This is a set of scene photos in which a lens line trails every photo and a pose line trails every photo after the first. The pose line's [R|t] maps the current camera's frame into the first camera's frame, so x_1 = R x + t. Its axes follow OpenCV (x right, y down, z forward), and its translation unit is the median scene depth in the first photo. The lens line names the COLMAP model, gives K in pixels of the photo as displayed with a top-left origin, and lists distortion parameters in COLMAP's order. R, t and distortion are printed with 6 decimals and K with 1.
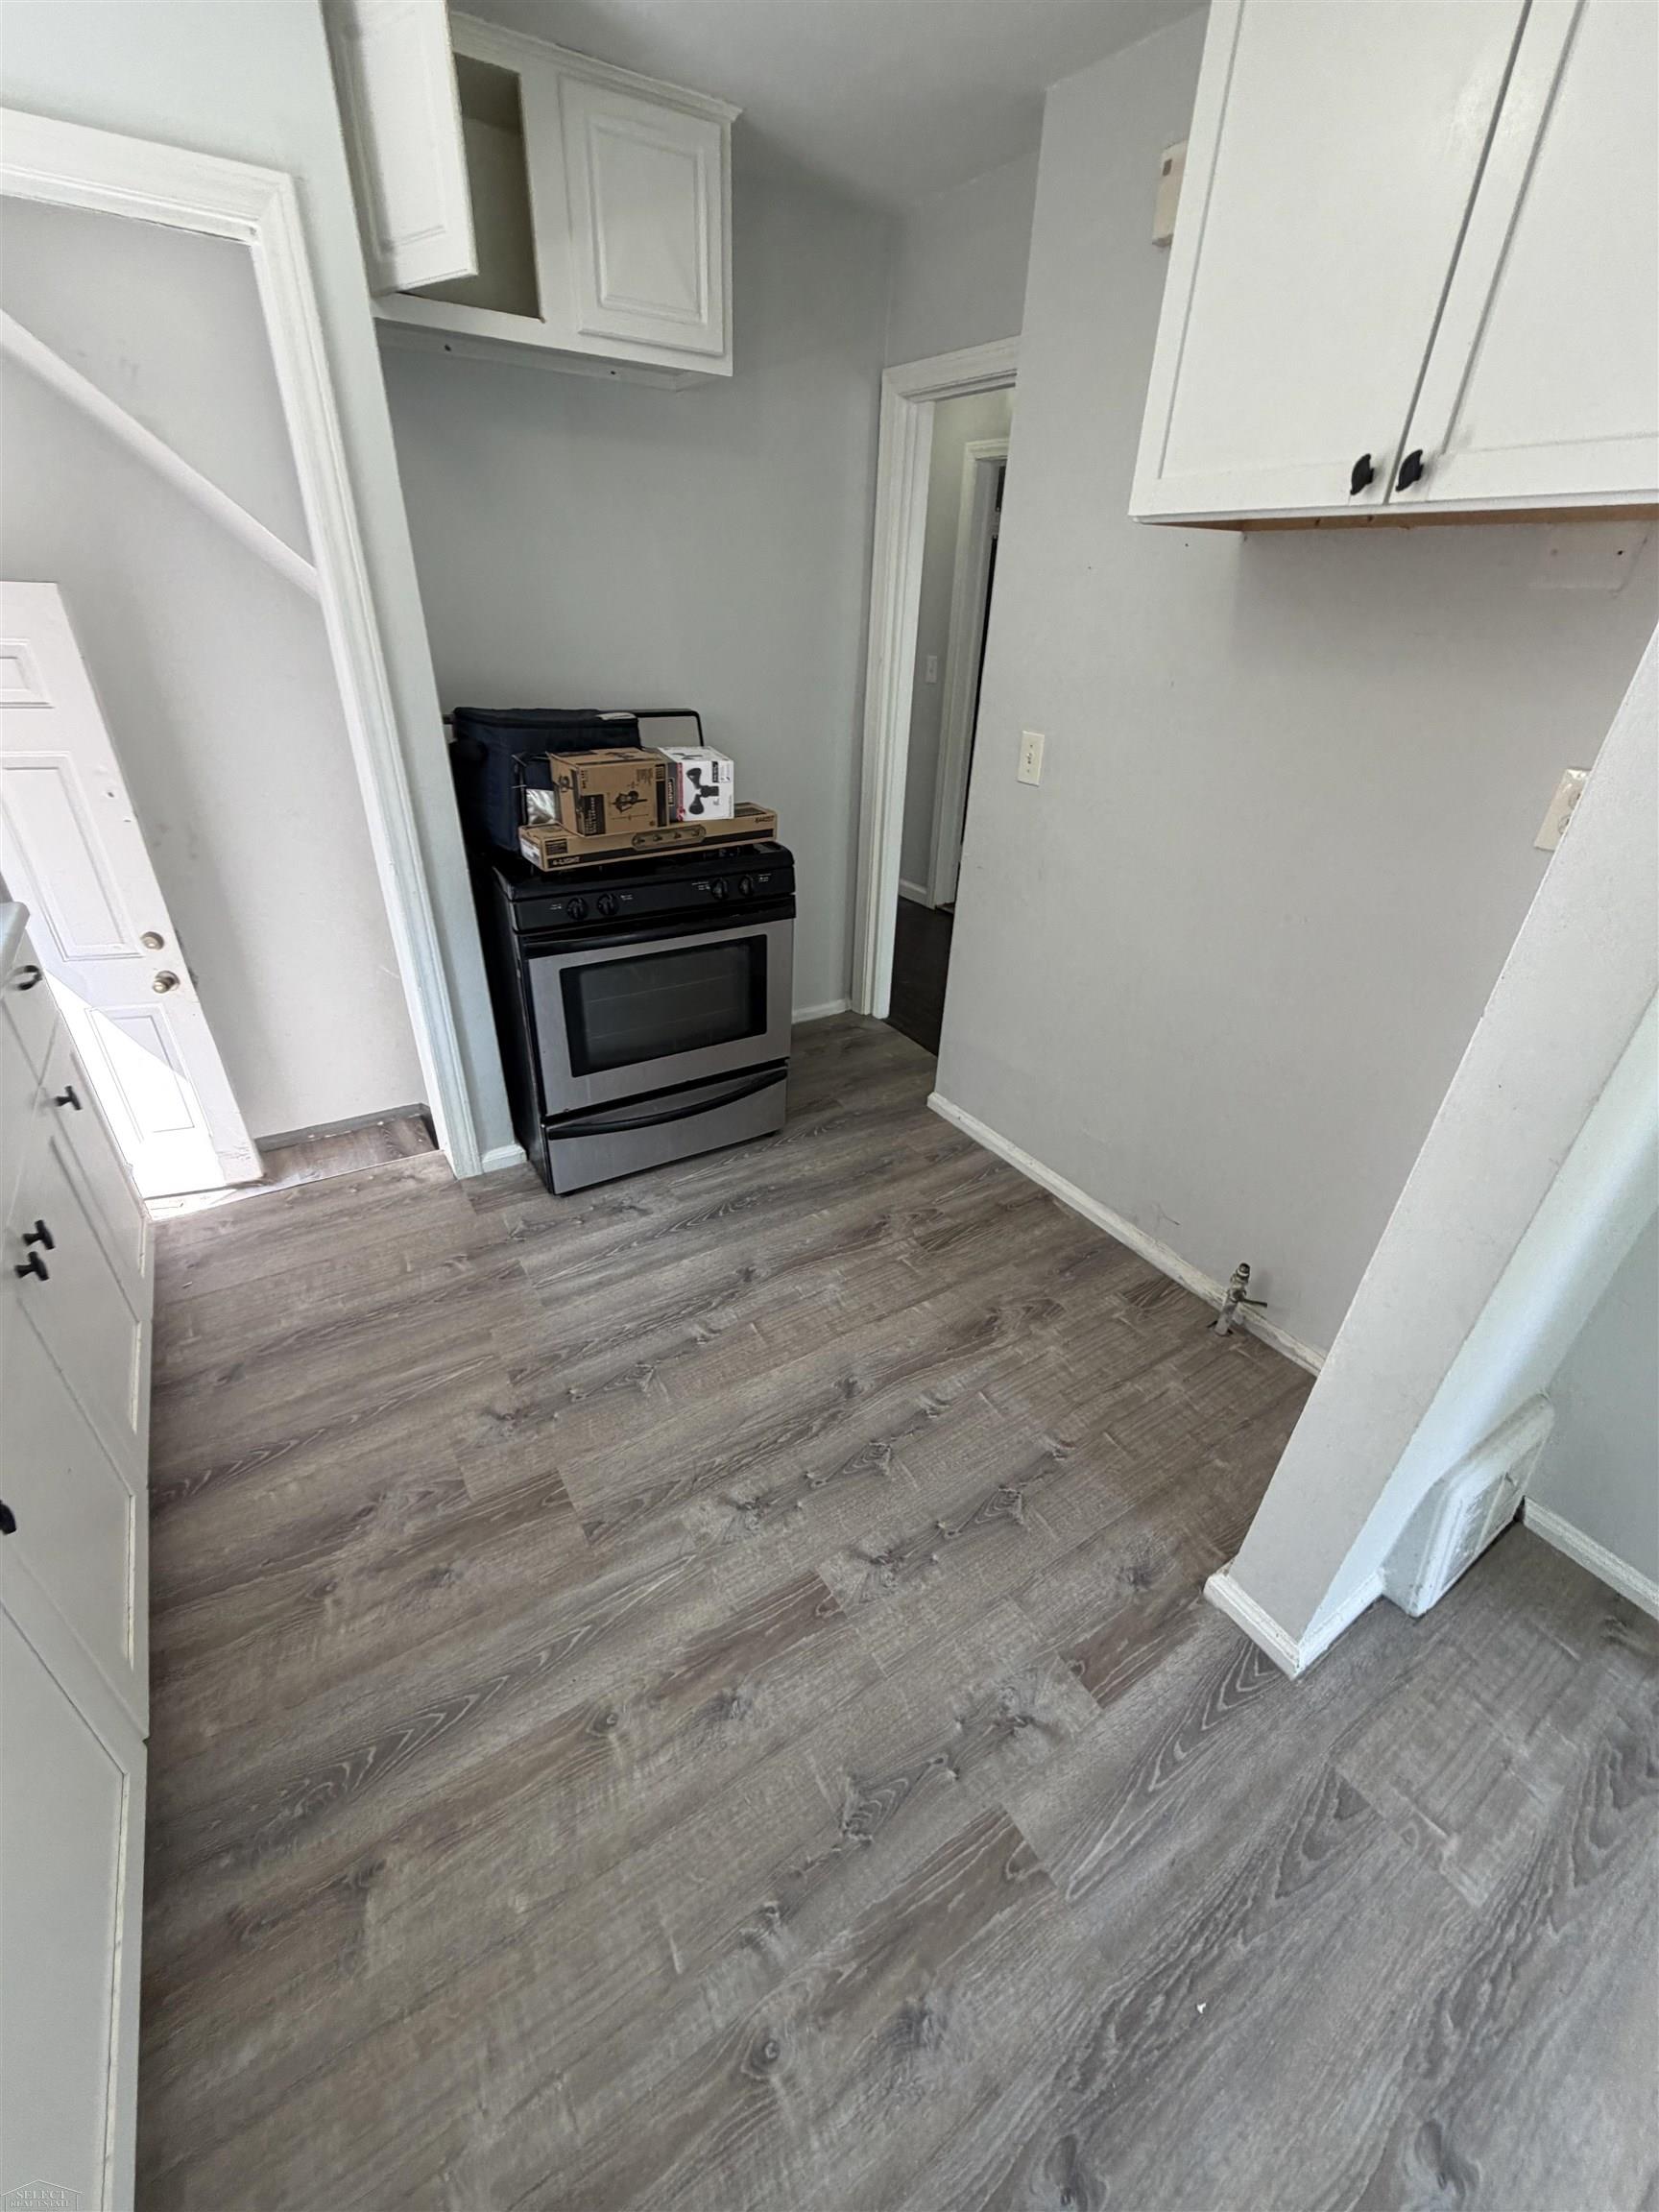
lens RADIAL K [[889.0, 0, 824.4], [0, 889.0, 1106.5], [0, 0, 1]] dist [0.001229, 0.000261]
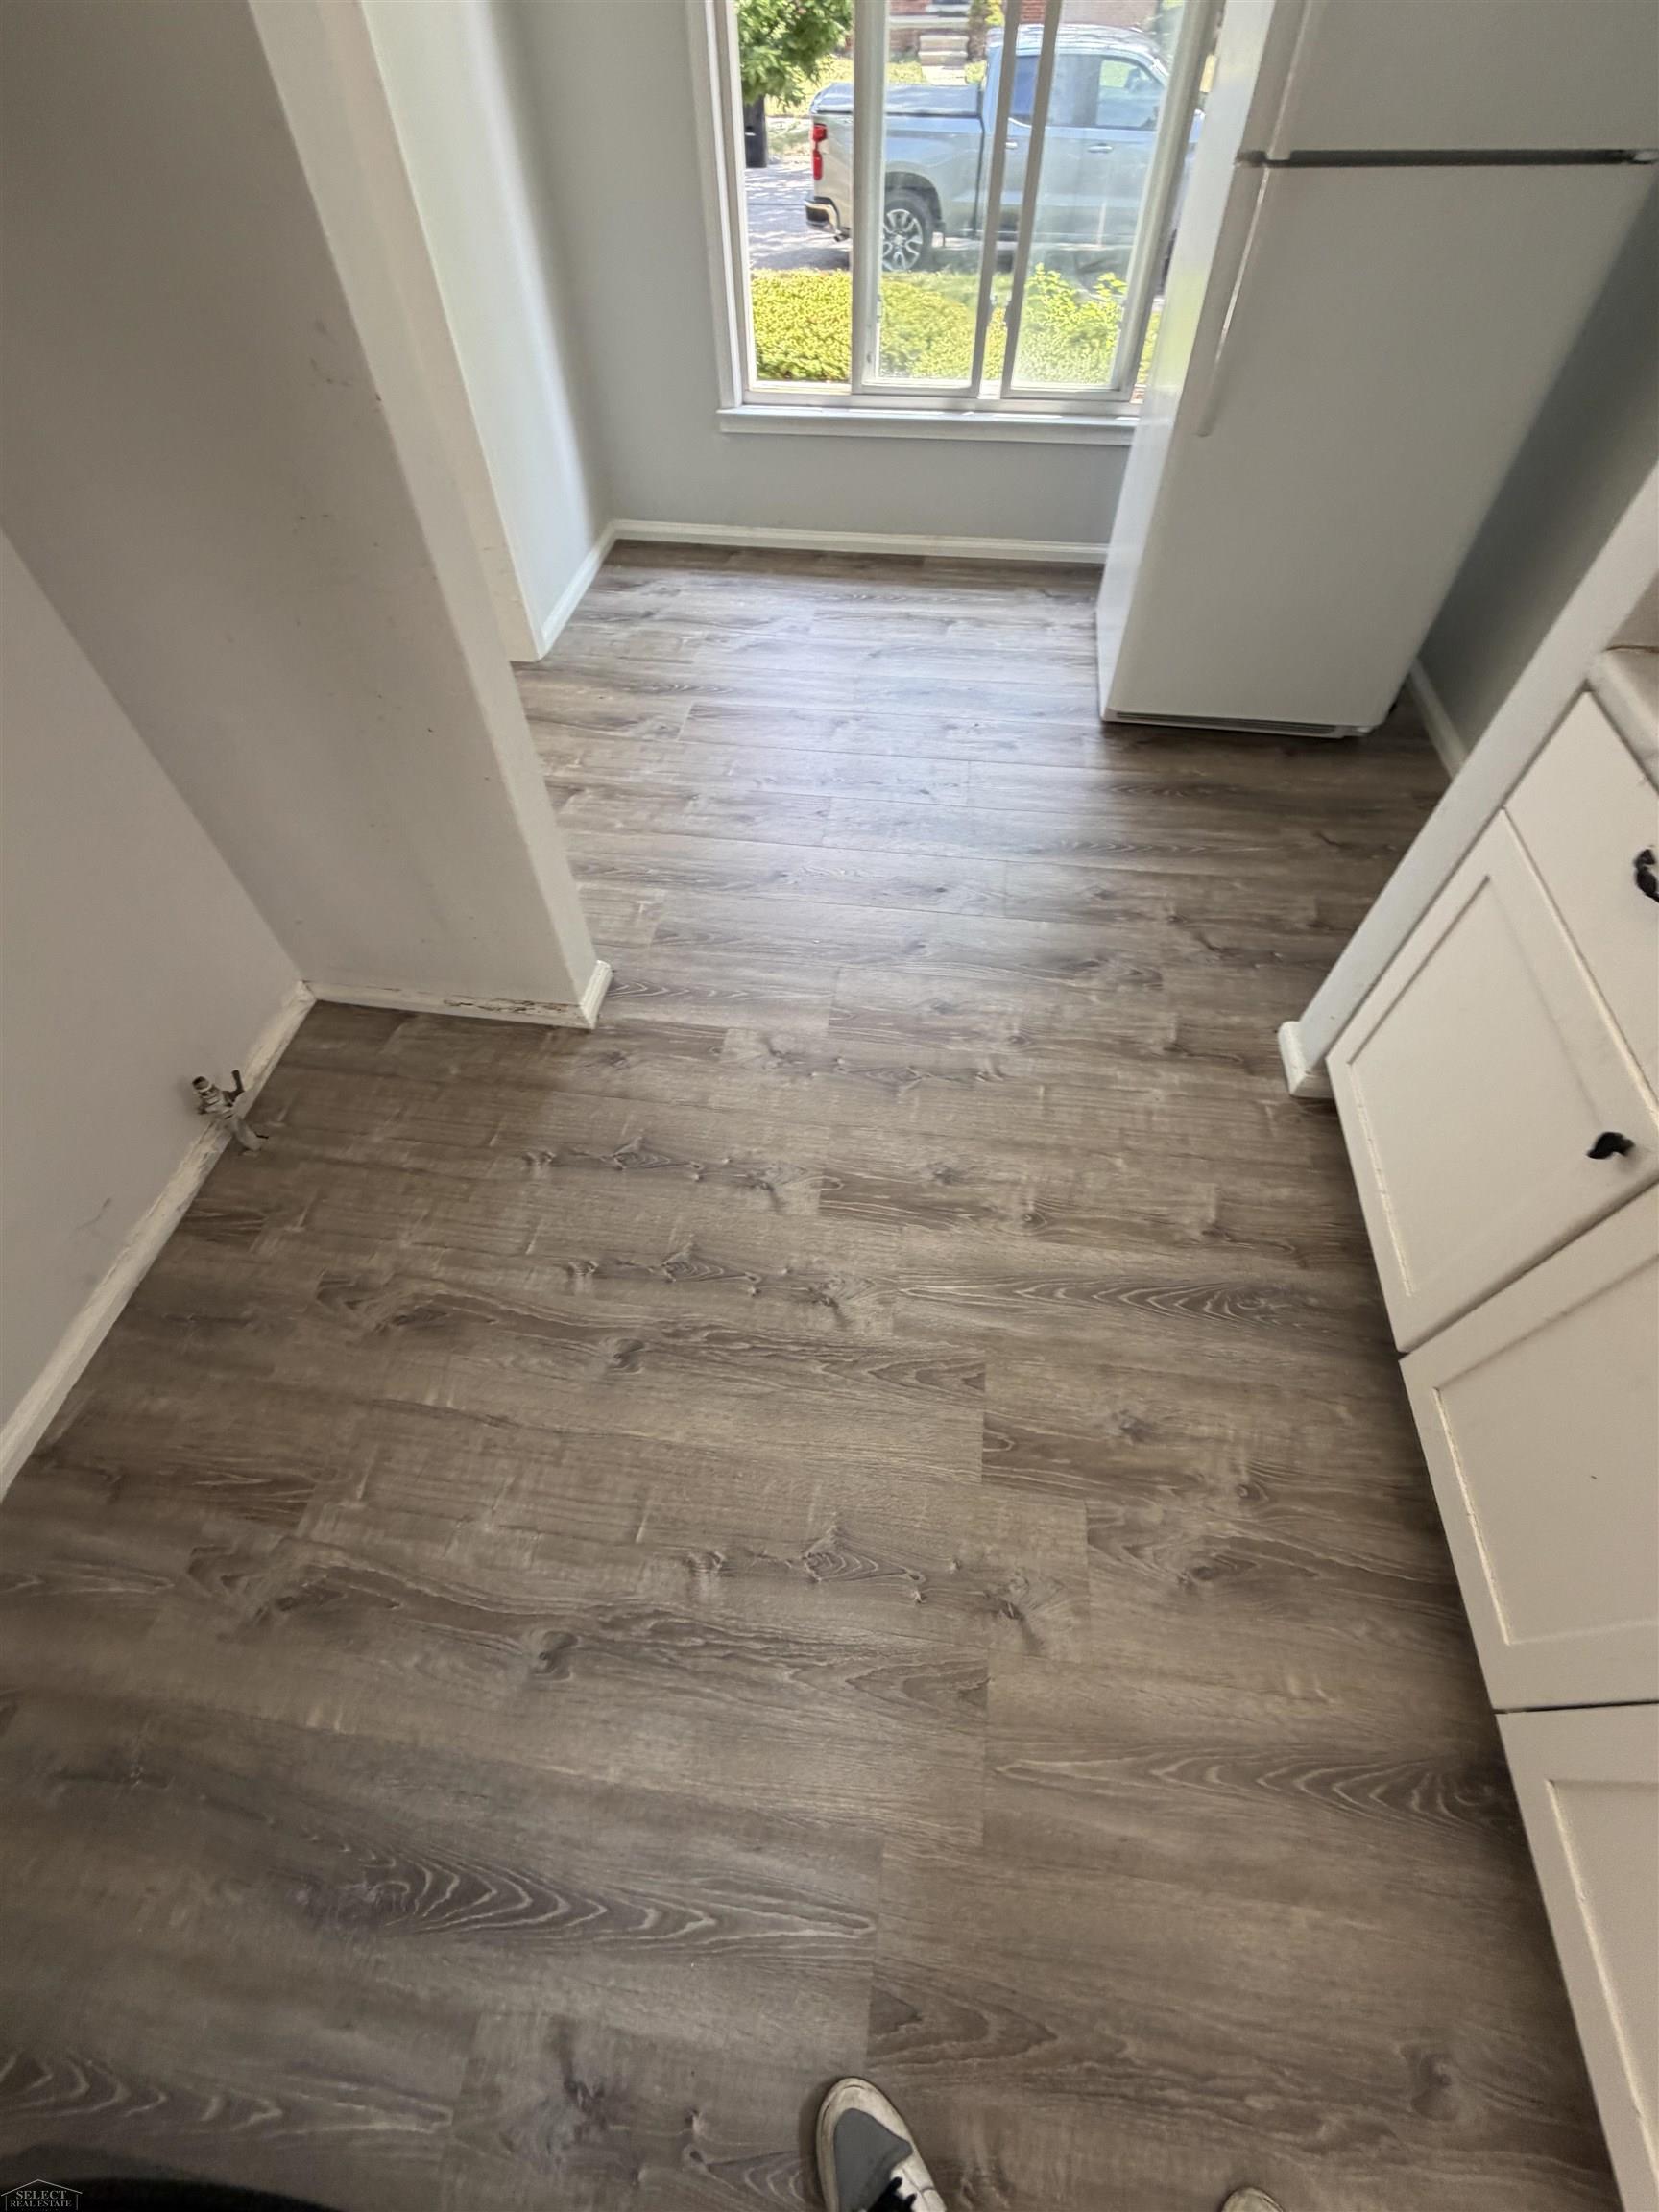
lens RADIAL K [[889.0, 0, 822.7], [0, 889.0, 1105.5], [0, 0, 1]] dist [0.001229, 0.000261]
pose [[-0.764143, -0.534490, 0.361119, -0.305454], [0.308240, 0.189212, 0.932302, -0.459974], [-0.566634, 0.823723, 0.020166, 0.798824]]
